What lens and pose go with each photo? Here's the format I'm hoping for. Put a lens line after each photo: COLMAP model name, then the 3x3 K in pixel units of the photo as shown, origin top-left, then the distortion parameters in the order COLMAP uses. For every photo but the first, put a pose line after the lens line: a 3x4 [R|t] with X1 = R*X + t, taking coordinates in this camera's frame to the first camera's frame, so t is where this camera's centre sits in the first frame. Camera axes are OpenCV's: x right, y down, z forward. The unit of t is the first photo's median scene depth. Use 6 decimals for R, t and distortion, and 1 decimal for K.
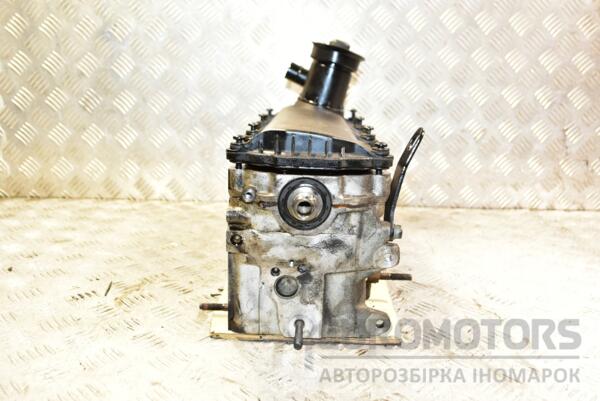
lens RADIAL K [[567.1, 0, 297.9], [0, 567.1, 202.2], [0, 0, 1]] dist [-0.022215, 0.000000]
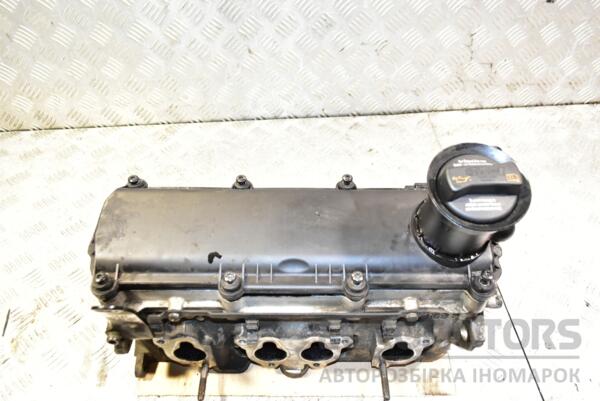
lens RADIAL K [[469.4, 0, 301.2], [0, 469.4, 204.4], [0, 0, 1]] dist [-0.005864, -0.011805]
pose [[0.997375, -0.071316, 0.012512, 0.163131], [0.053289, 0.839994, 0.539972, -0.332318], [-0.049018, -0.537888, 0.841590, 0.212834]]
